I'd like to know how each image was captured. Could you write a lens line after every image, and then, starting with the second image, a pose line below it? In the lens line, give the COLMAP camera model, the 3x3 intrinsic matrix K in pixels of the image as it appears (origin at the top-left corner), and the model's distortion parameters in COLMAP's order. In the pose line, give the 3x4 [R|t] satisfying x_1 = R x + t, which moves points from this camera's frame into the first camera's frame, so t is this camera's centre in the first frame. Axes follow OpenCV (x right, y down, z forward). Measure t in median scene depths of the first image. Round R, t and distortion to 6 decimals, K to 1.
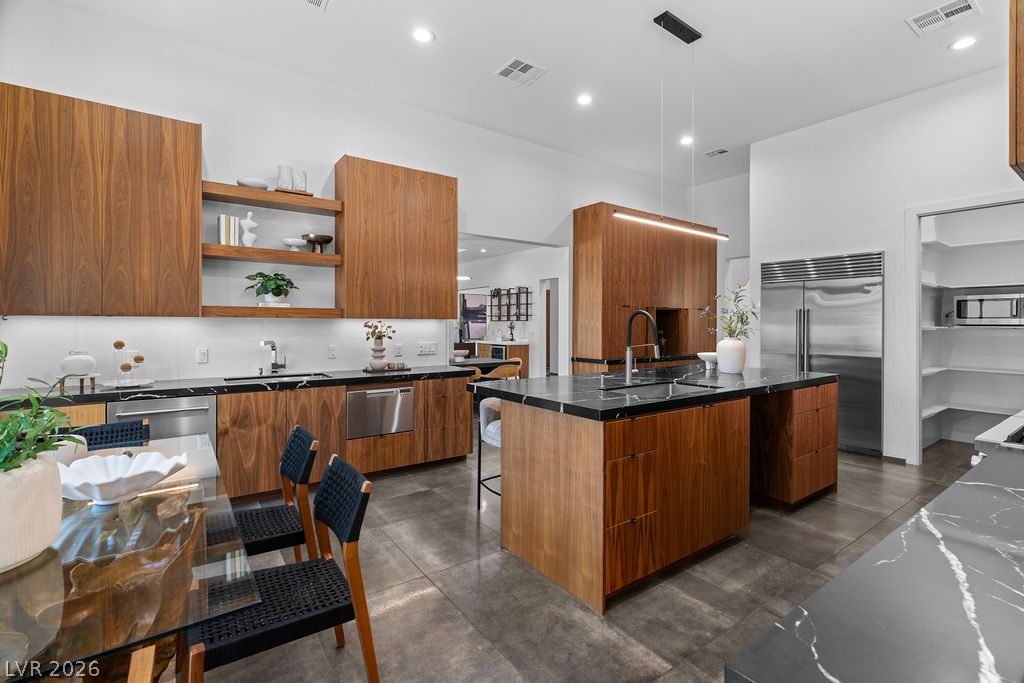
lens RADIAL K [[468.6, 0, 513.1], [0, 468.6, 325.5], [0, 0, 1]] dist [-0.005798, 0.001223]
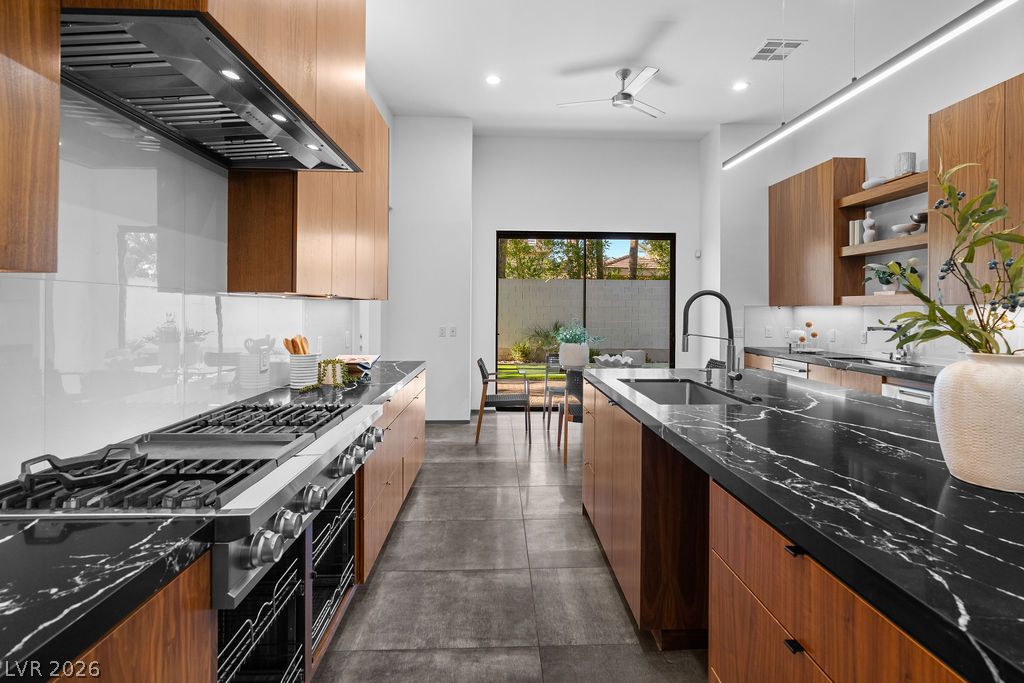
lens RADIAL K [[490.6, 0, 517.4], [0, 490.6, 308.2], [0, 0, 1]] dist [0.000493, -0.000139]
pose [[-0.548268, -0.006828, -0.836275, 0.603332], [-0.011849, 0.999930, -0.000397, 0.000152], [0.836219, 0.009691, -0.548310, 0.641615]]
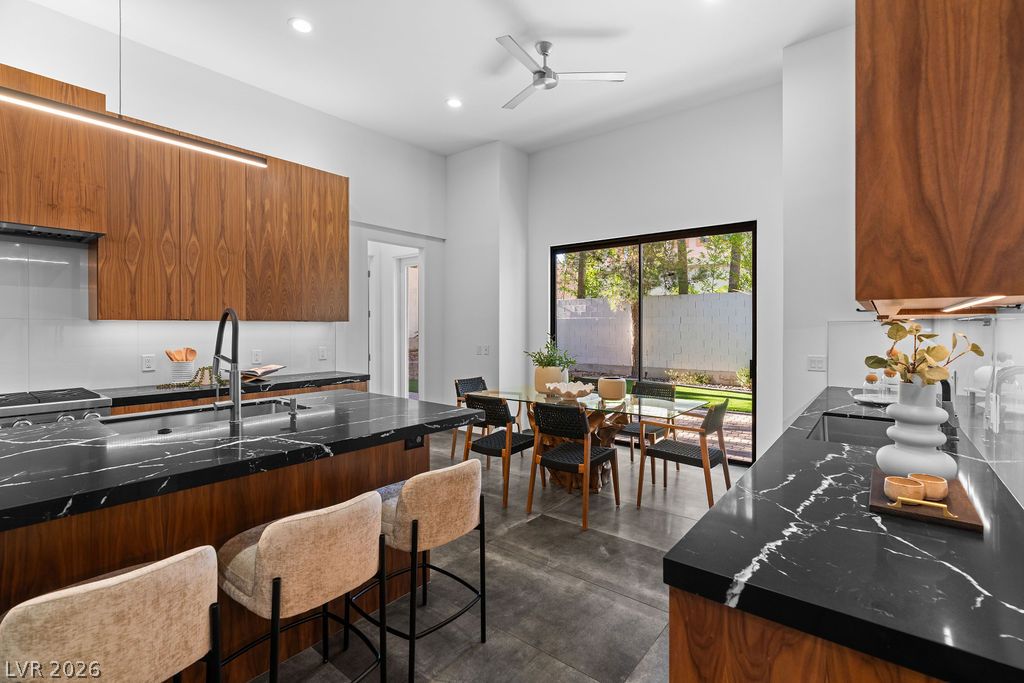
lens RADIAL K [[468.6, 0, 515.5], [0, 468.6, 326.6], [0, 0, 1]] dist [-0.005798, 0.001223]
pose [[-0.961206, -0.000231, -0.275833, 0.032097], [-0.001114, 0.999995, 0.003046, -0.003735], [0.275830, 0.003235, -0.961201, 0.967109]]
